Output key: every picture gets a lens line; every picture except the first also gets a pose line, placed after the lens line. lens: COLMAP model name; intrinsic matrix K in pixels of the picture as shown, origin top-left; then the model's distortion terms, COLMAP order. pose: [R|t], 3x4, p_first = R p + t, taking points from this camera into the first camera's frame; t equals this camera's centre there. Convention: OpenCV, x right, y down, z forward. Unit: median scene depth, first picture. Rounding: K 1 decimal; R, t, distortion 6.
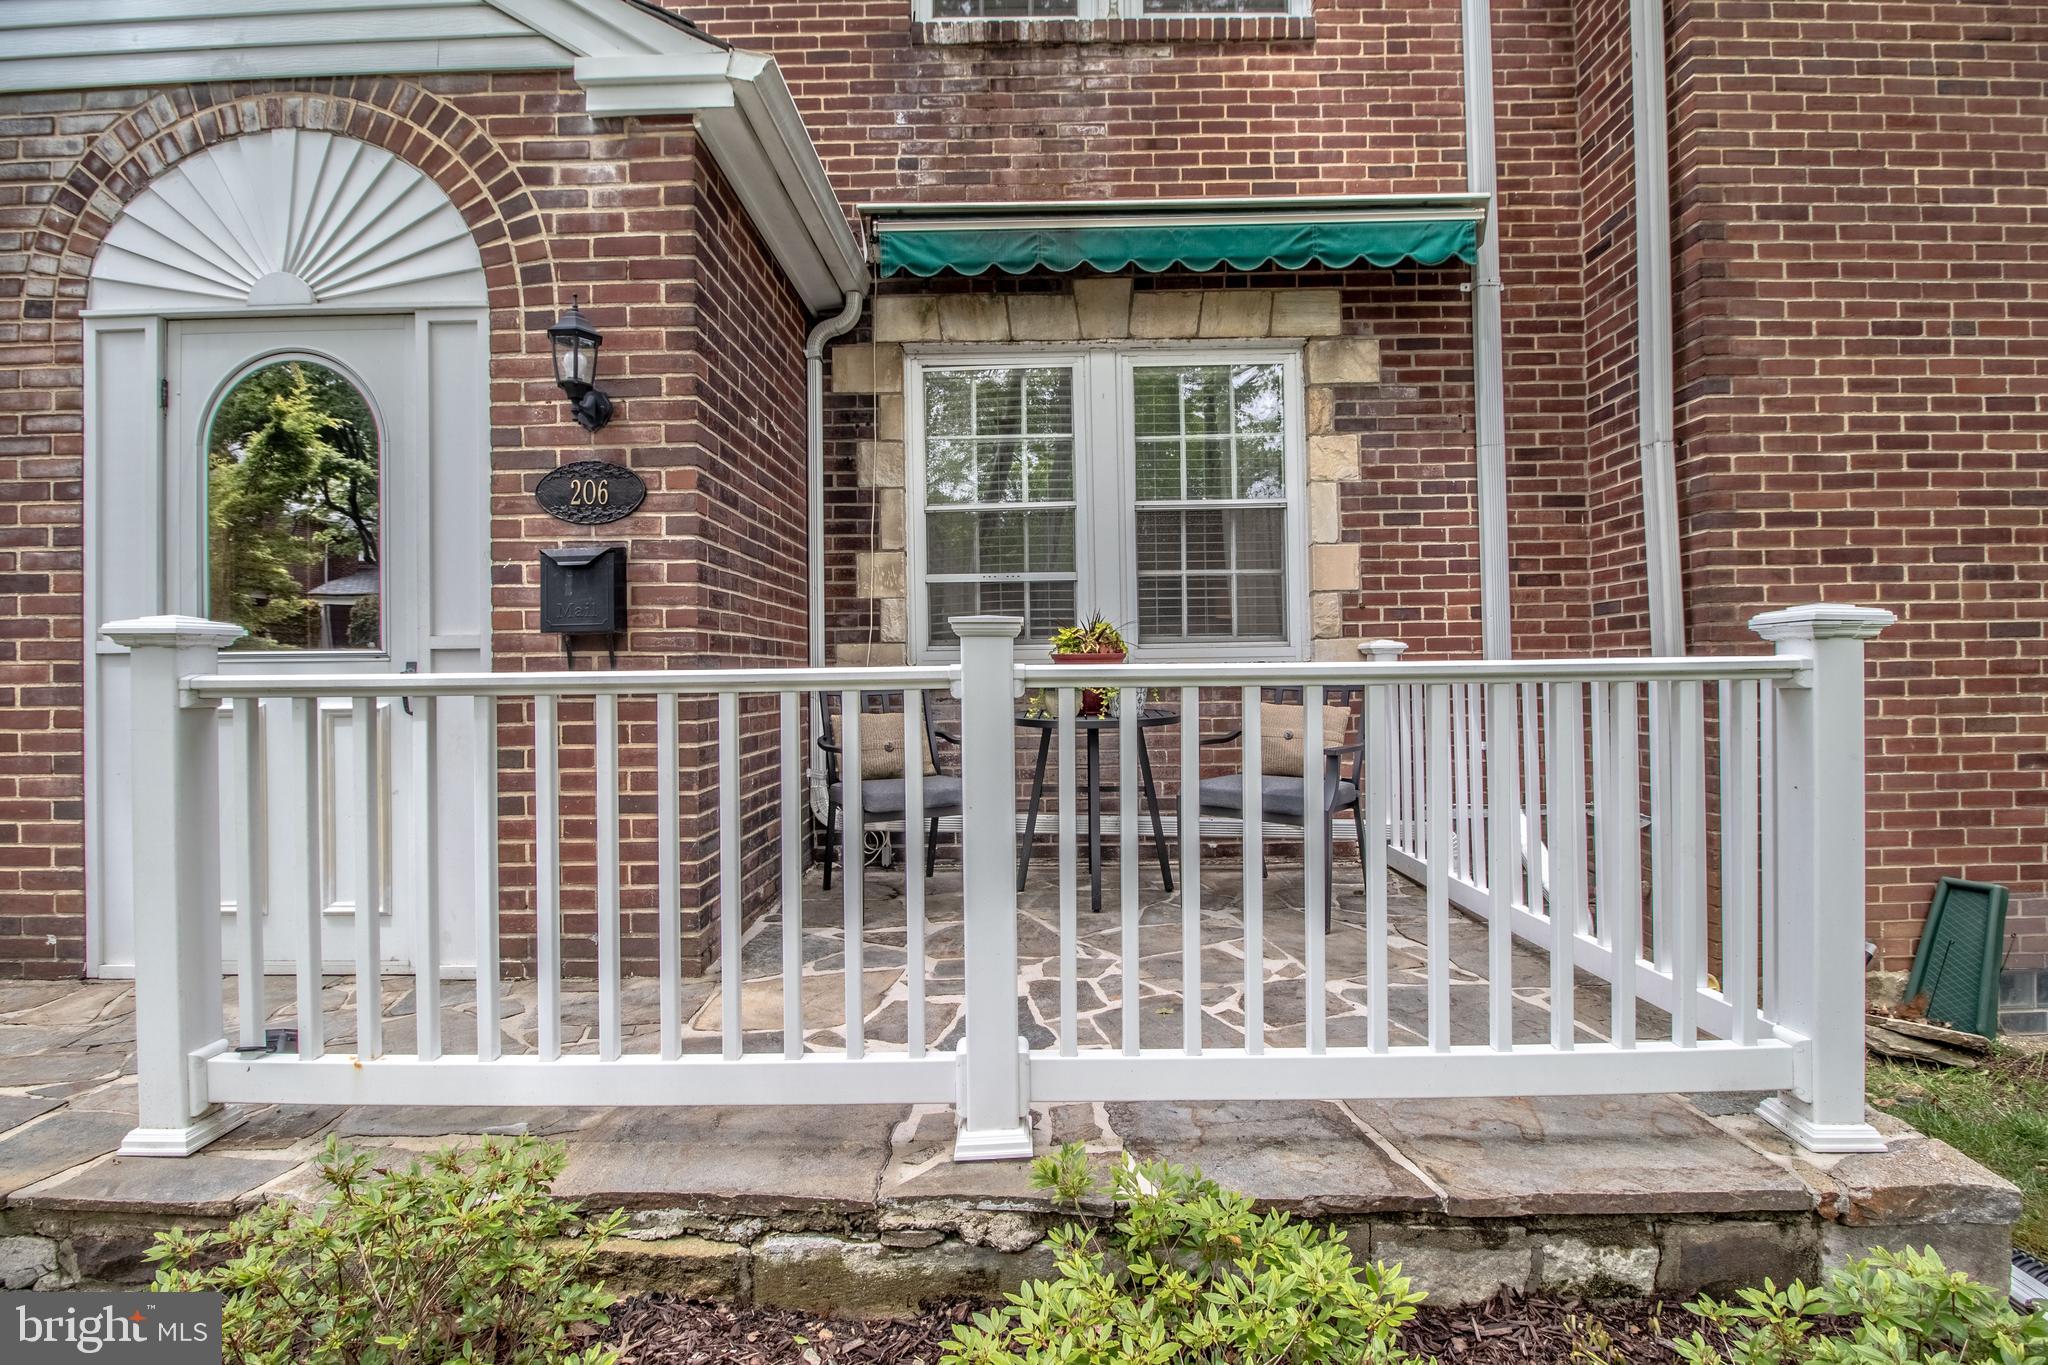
lens RADIAL K [[935.5, 0, 1036.6], [0, 935.5, 679.7], [0, 0, 1]] dist [0.000100, -0.010317]
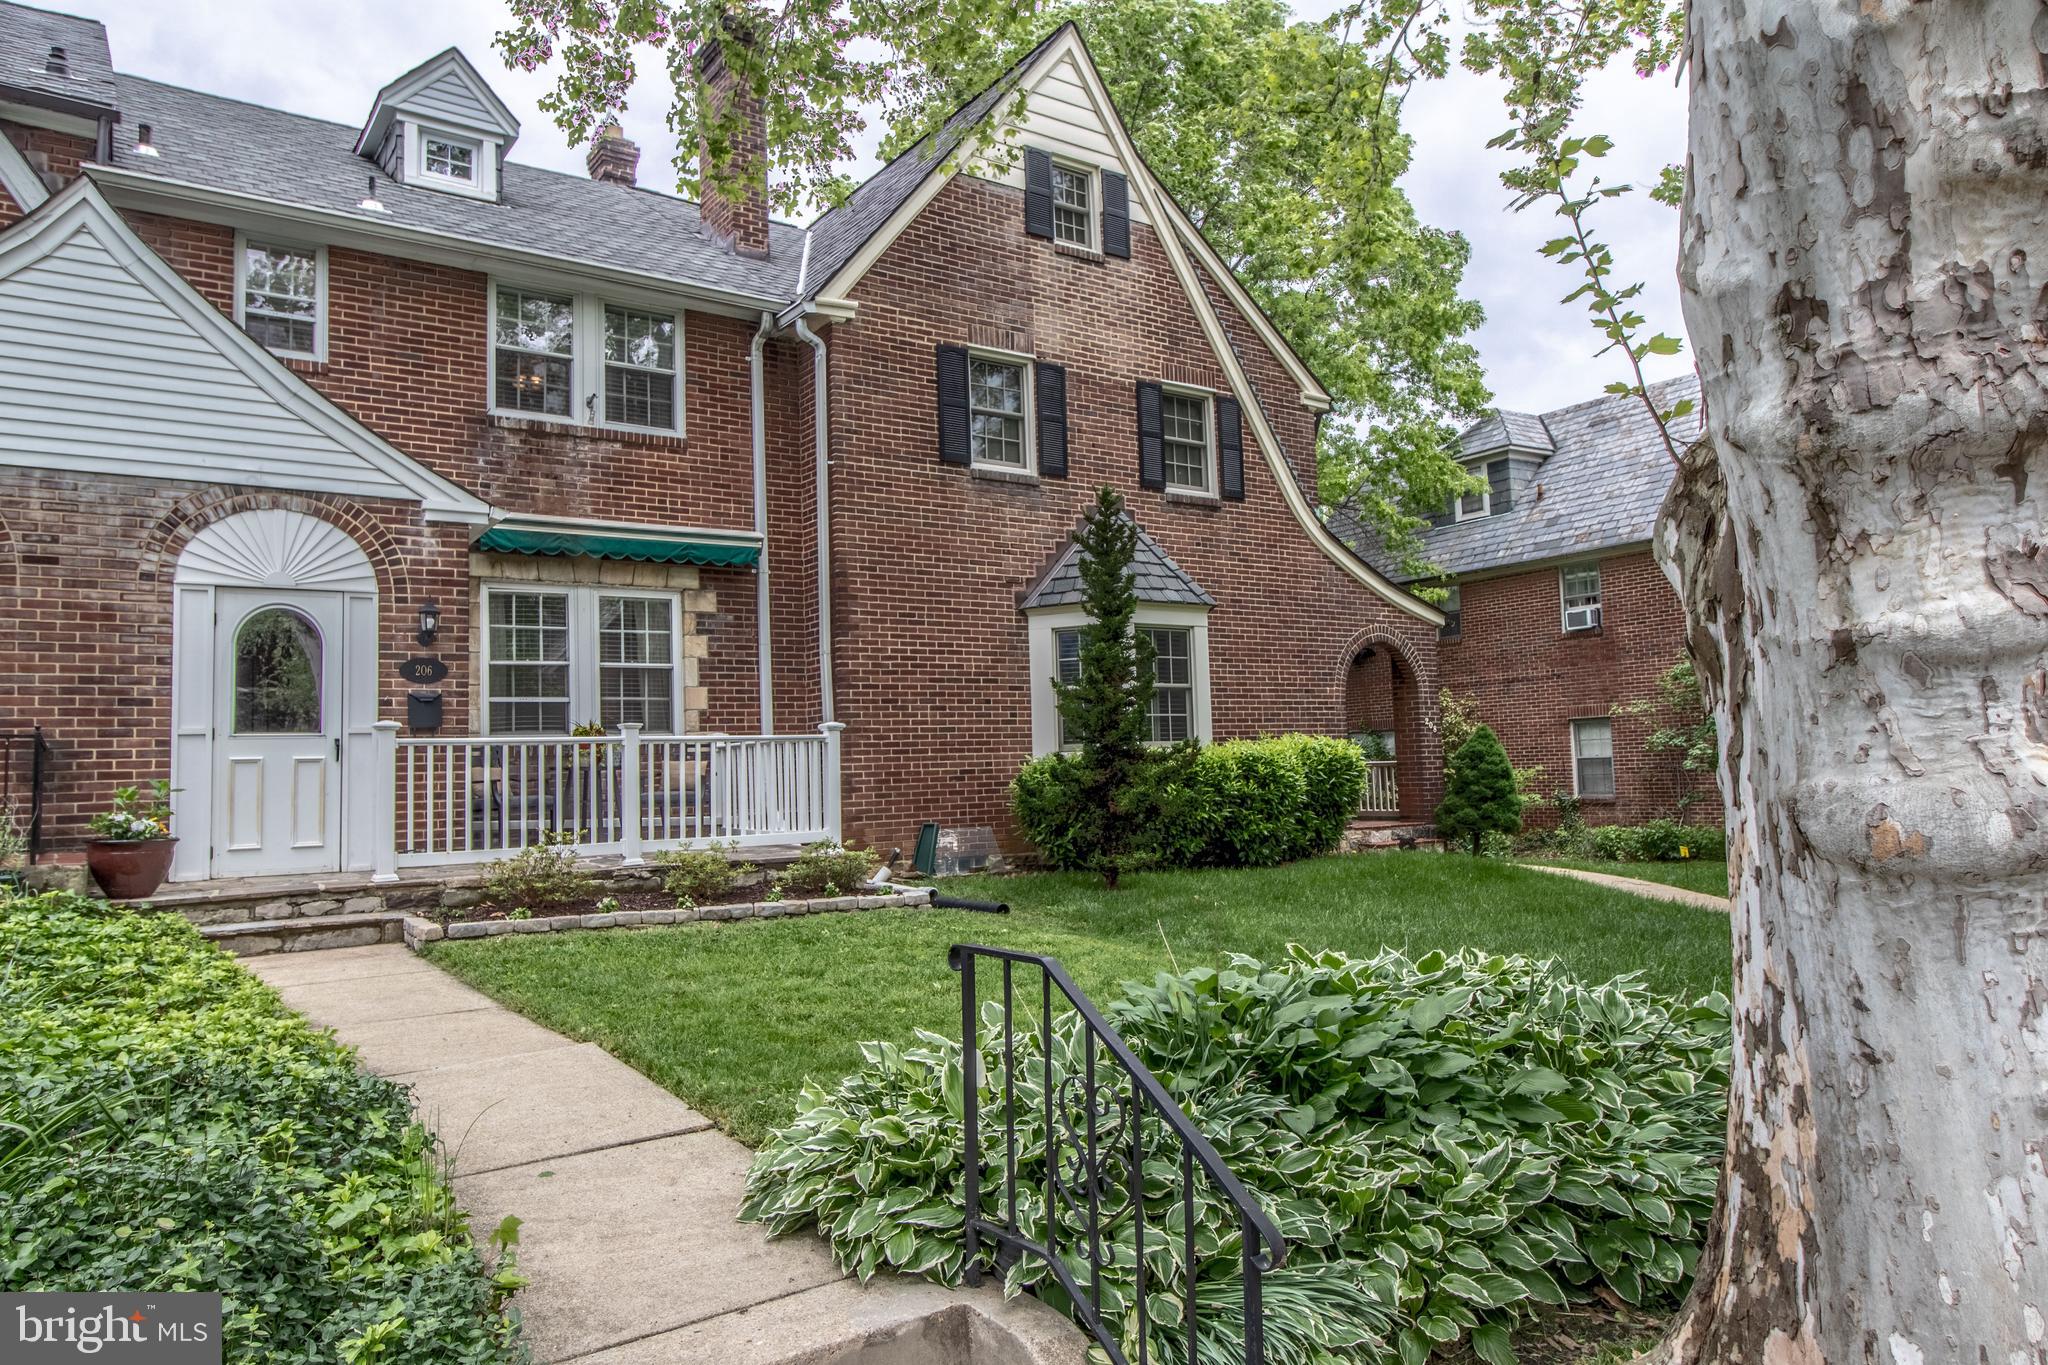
lens RADIAL K [[1313.9, 0, 1027.3], [0, 1313.9, 644.8], [0, 0, 1]] dist [-0.001618, -0.000714]
pose [[0.812064, 0.043924, 0.581913, -0.973553], [0.024469, 0.993724, -0.109154, 0.122896], [-0.583056, 0.102879, 0.805892, -2.222185]]
